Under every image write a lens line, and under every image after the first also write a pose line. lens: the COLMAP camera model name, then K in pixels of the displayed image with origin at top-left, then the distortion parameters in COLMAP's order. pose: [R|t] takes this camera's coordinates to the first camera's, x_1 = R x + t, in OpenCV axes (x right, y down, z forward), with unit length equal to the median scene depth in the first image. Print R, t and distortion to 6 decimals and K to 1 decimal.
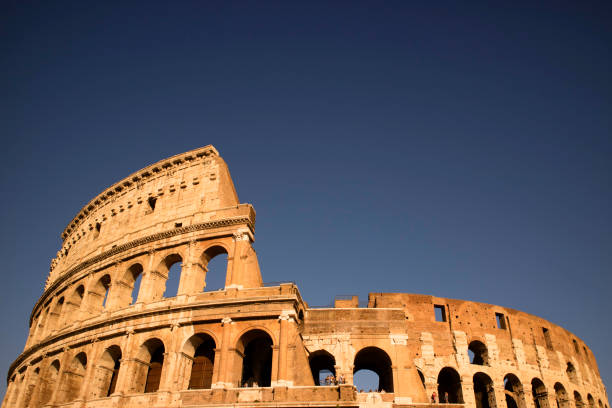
lens RADIAL K [[476.1, 0, 319.5], [0, 476.1, 226.9], [0, 0, 1]] dist [-0.117109, 0.077446]
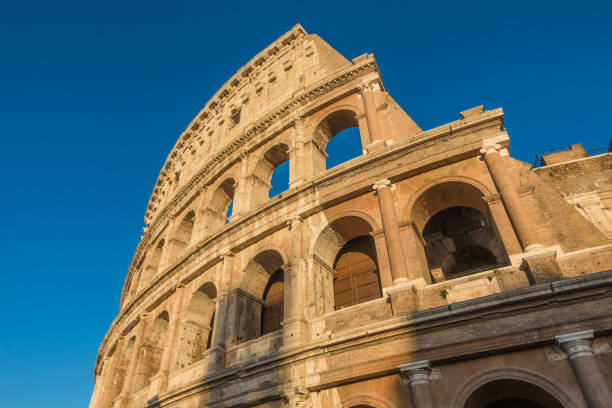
lens RADIAL K [[419.3, 0, 306.0], [0, 419.3, 204.0], [0, 0, 1]] dist [-0.002275, -0.001916]
pose [[0.966099, -0.188667, -0.176231, -0.171043], [0.161751, 0.974360, -0.156396, 0.243795], [0.201219, 0.122589, 0.971845, 0.419794]]
